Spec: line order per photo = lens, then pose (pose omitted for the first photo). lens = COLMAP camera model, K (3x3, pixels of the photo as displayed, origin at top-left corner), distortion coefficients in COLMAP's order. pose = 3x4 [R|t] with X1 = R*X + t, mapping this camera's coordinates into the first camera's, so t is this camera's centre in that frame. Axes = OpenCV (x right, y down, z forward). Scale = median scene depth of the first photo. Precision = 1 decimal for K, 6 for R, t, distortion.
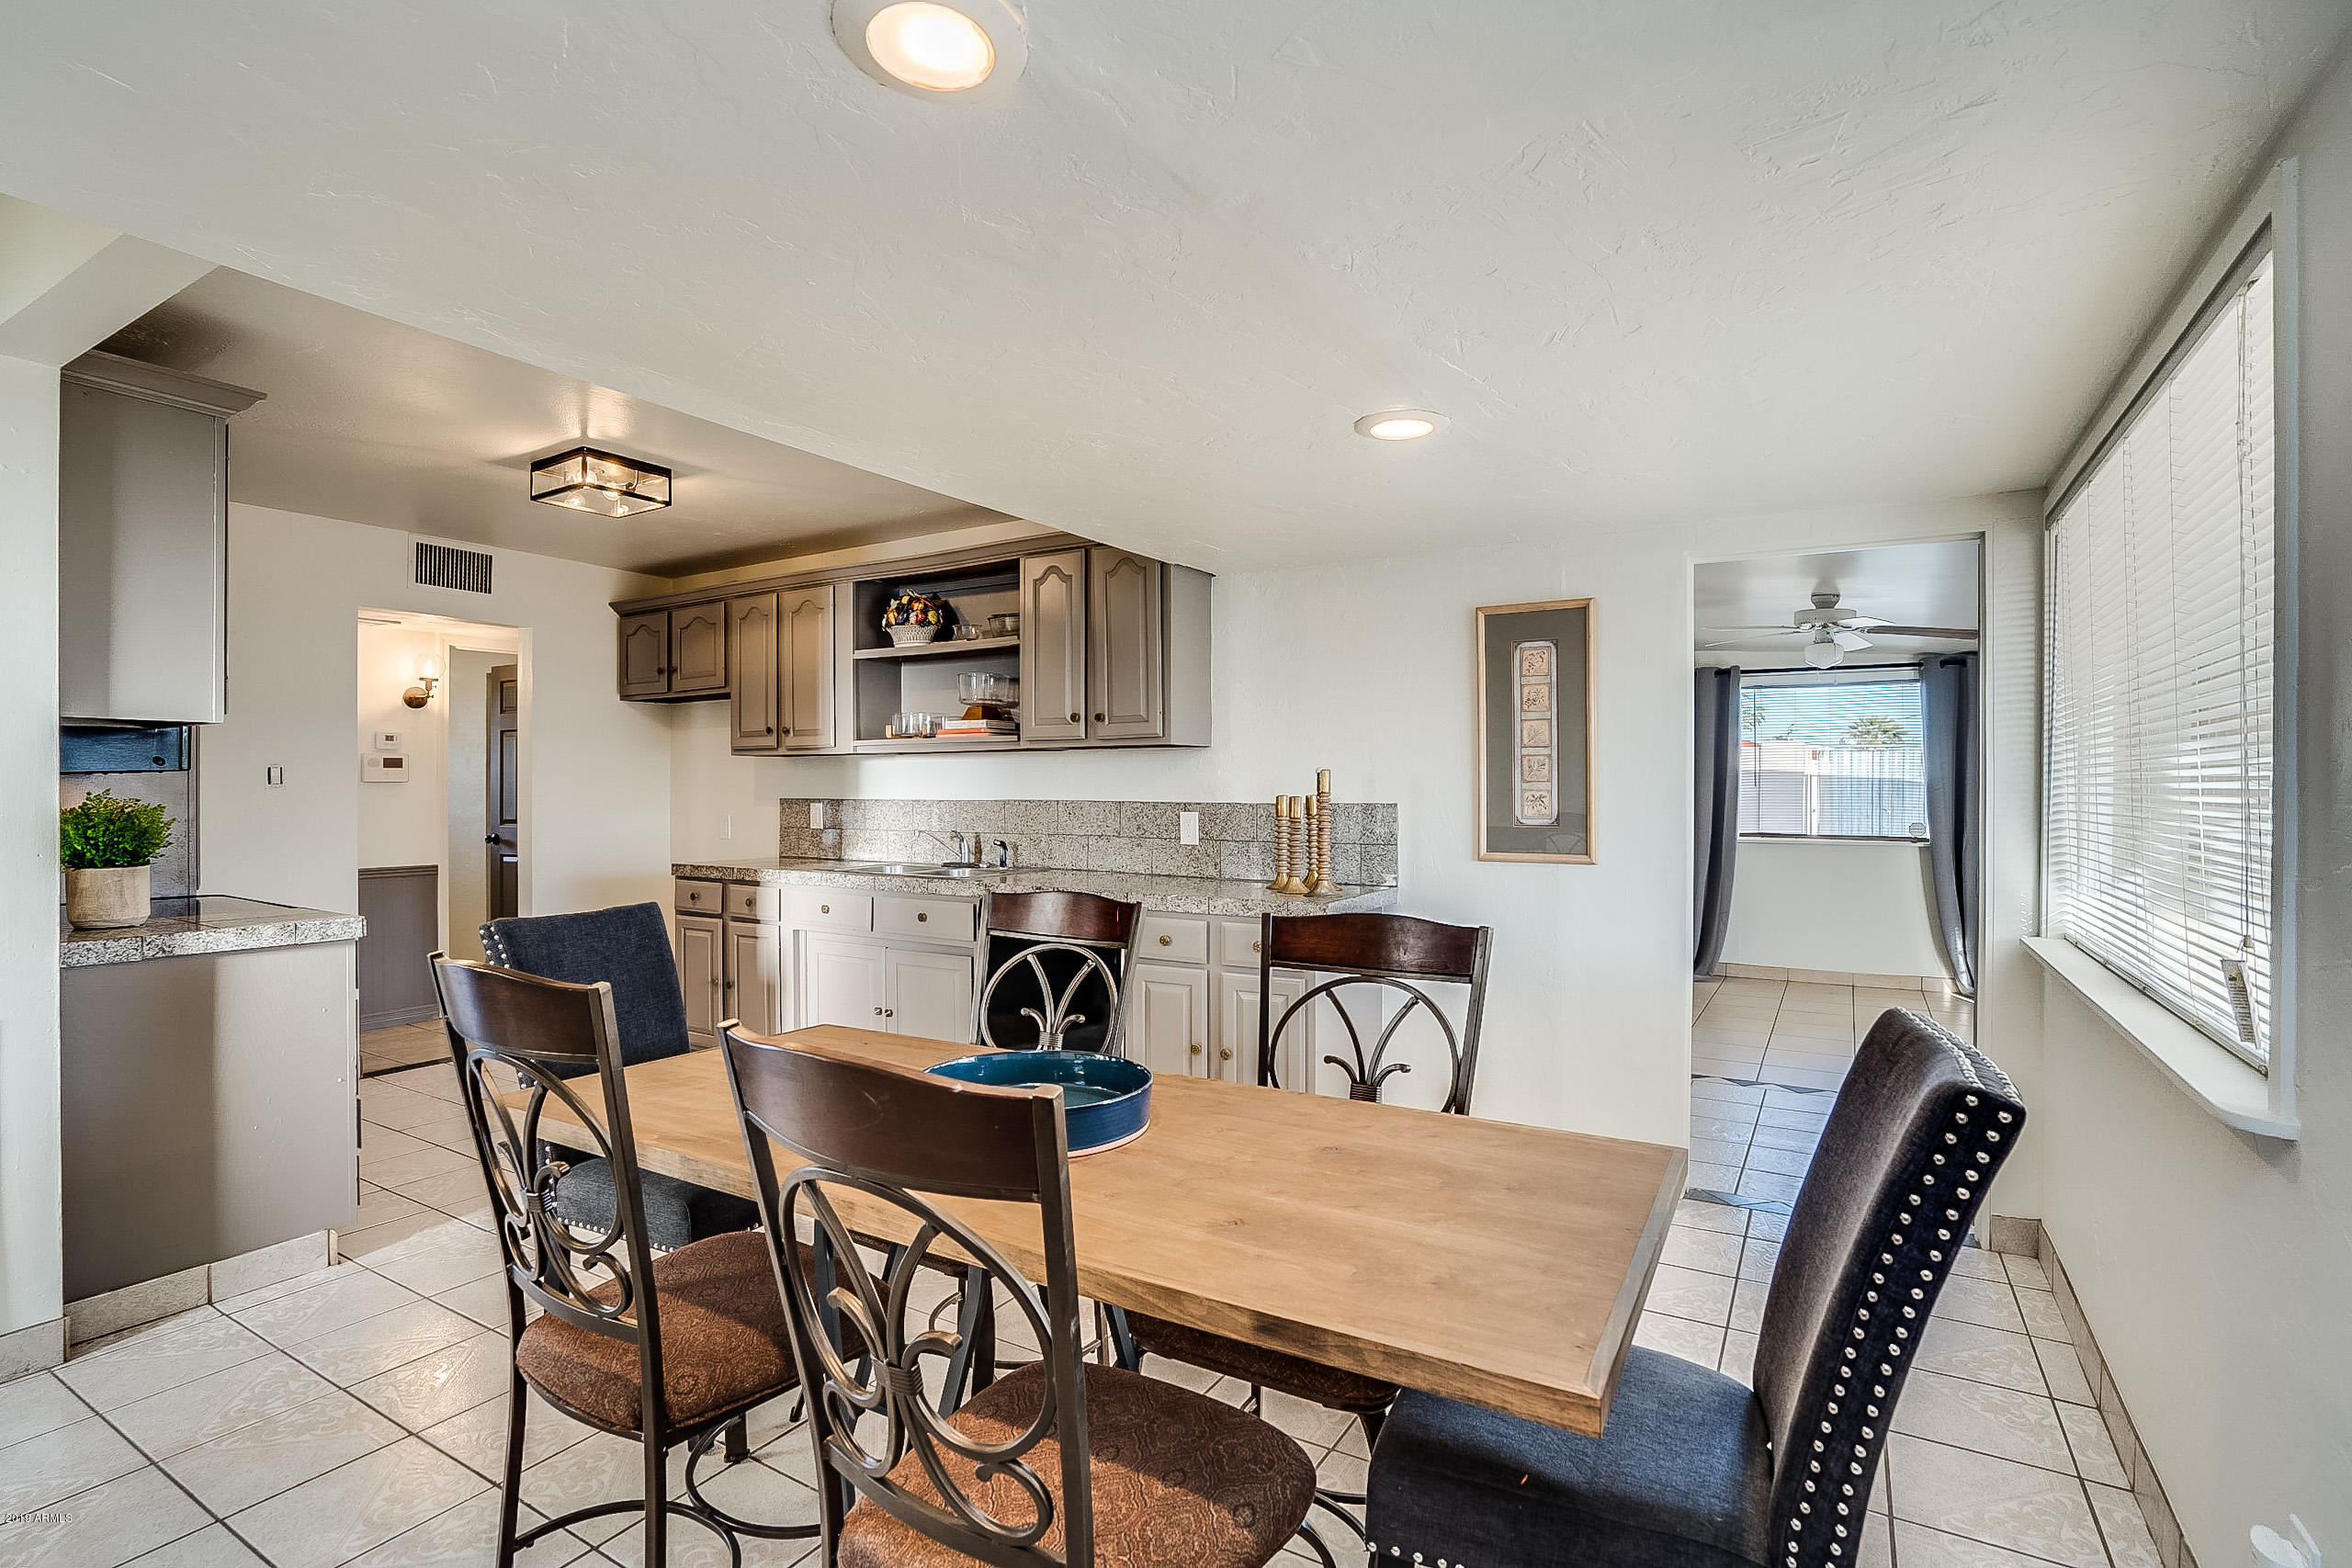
lens RADIAL K [[1091.0, 0, 1142.6], [0, 1091.0, 796.3], [0, 0, 1]] dist [-0.062517, 0.024150]
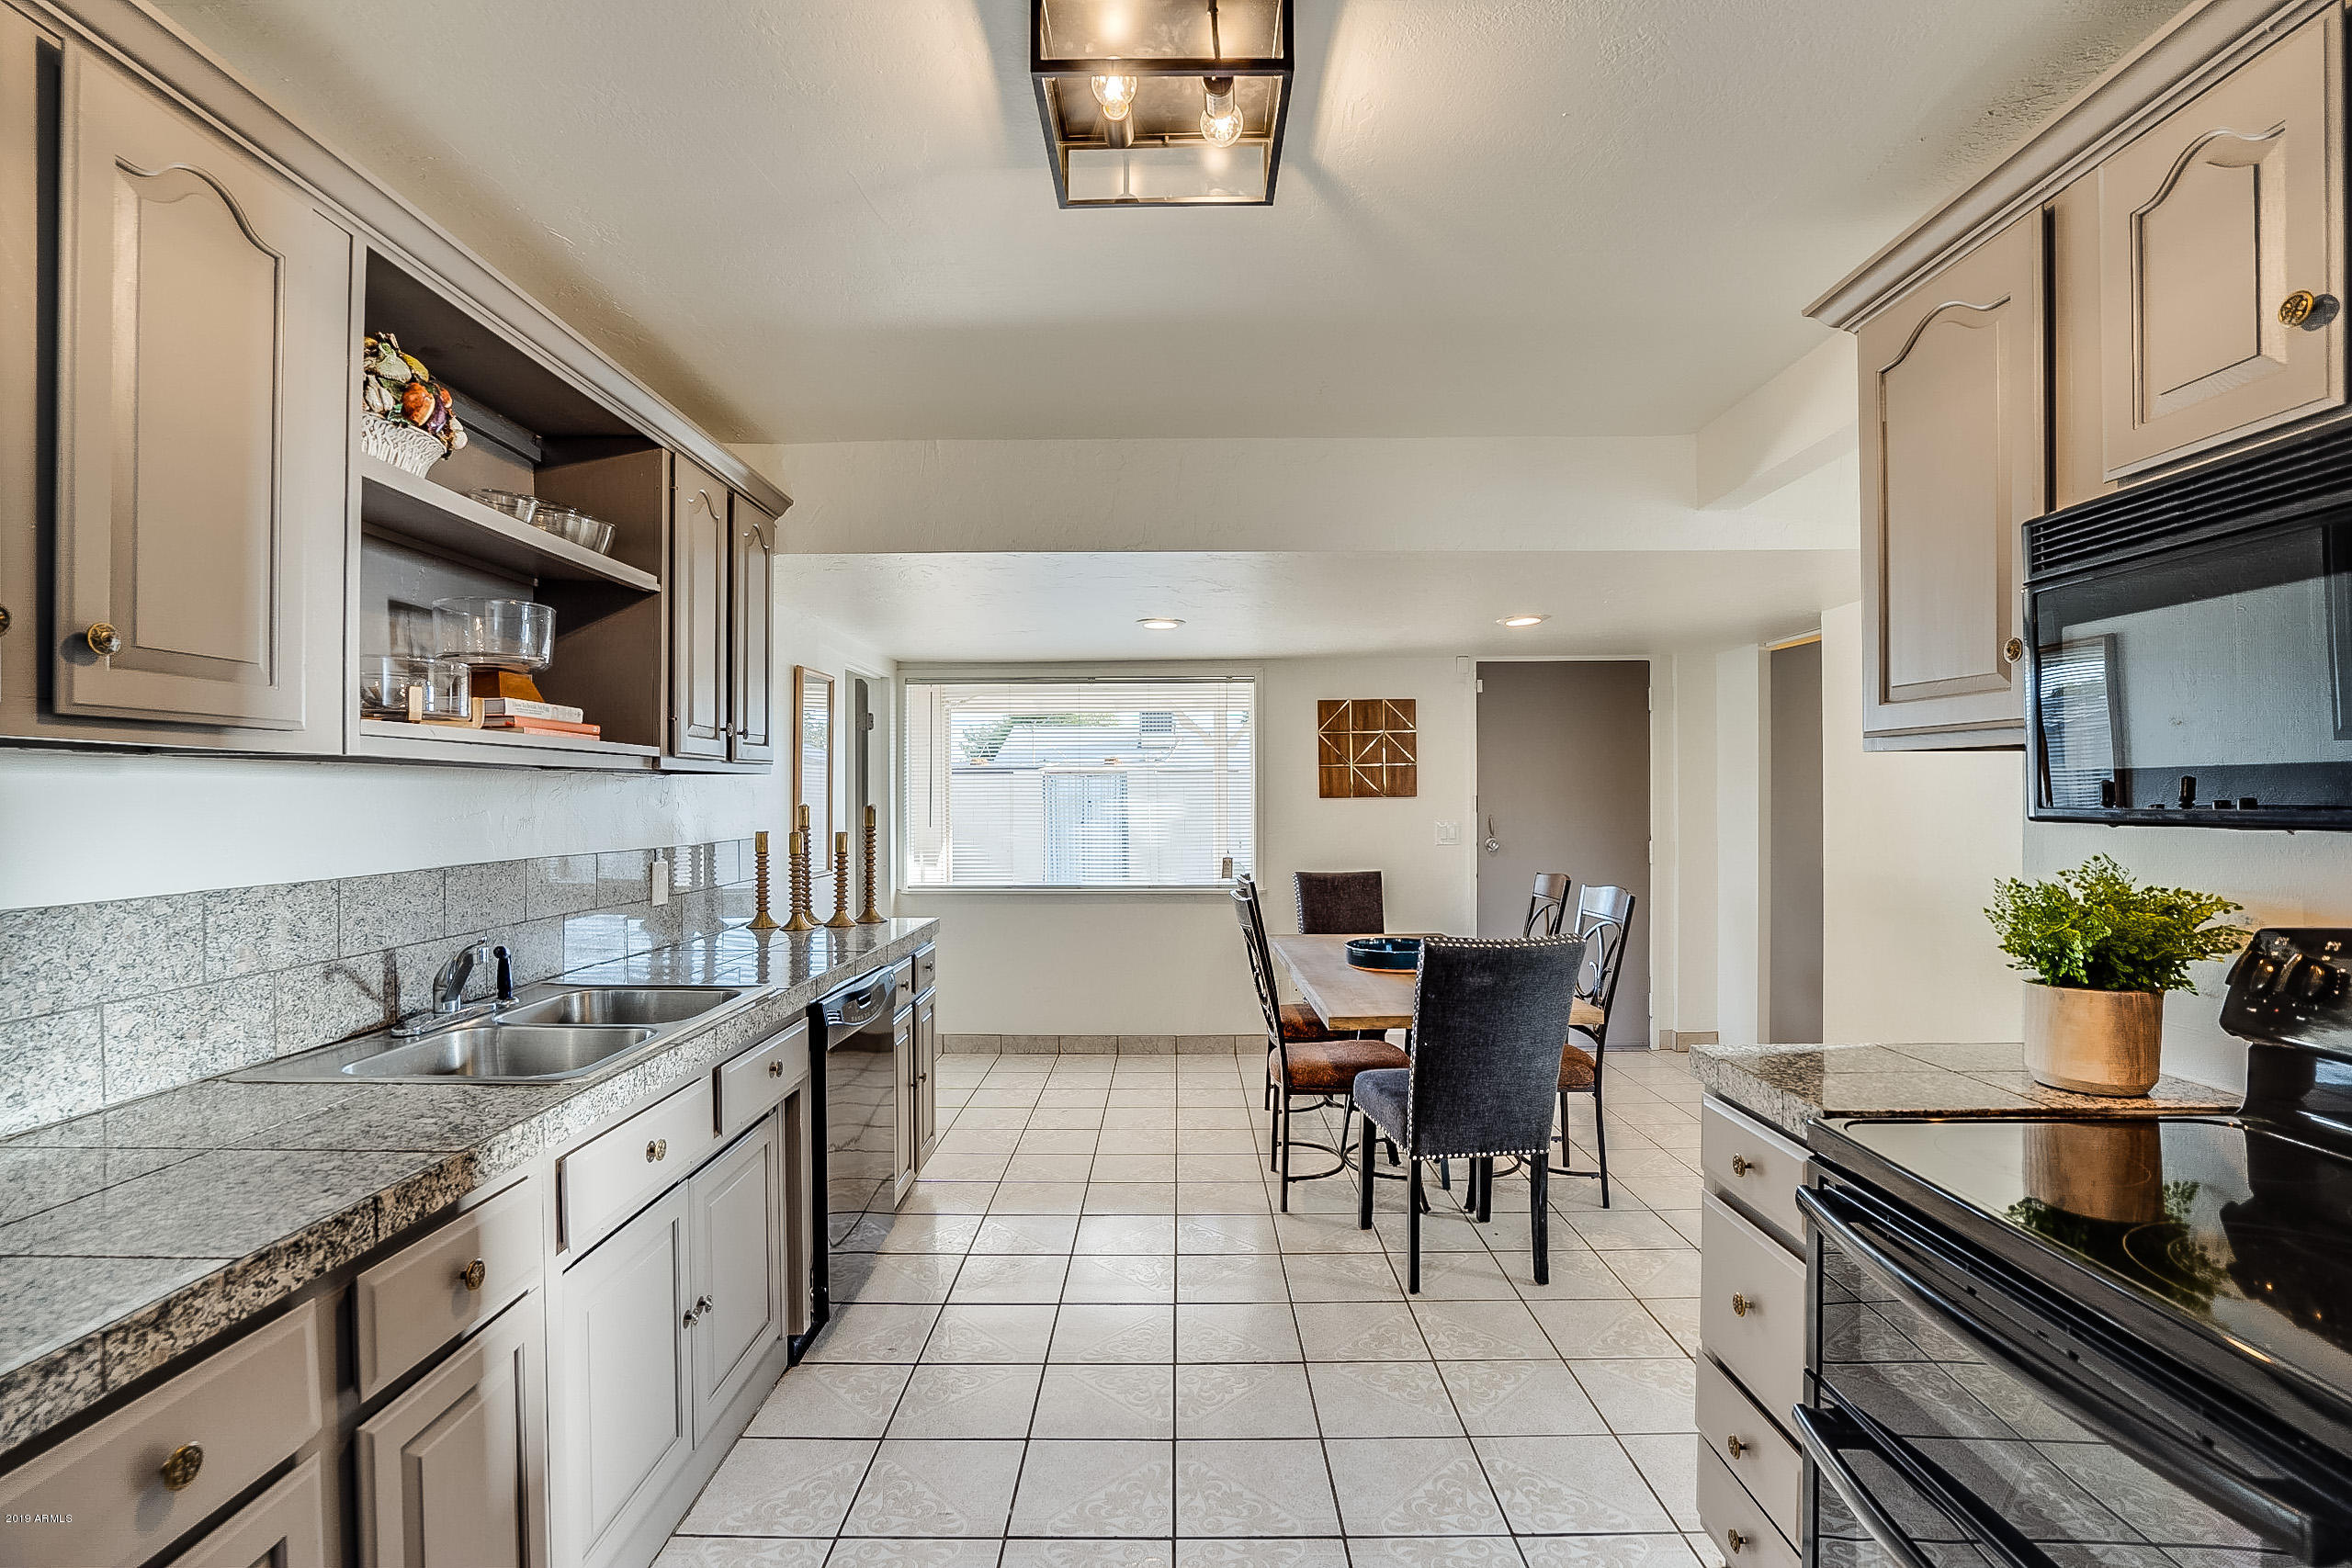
lens RADIAL K [[1091.0, 0, 1142.6], [0, 1091.0, 796.3], [0, 0, 1]] dist [-0.062517, 0.024150]
pose [[-0.503671, 0.004960, 0.863881, -0.682121], [0.016489, 0.999857, 0.003873, -0.024546], [-0.863738, 0.016195, -0.503681, 0.971349]]
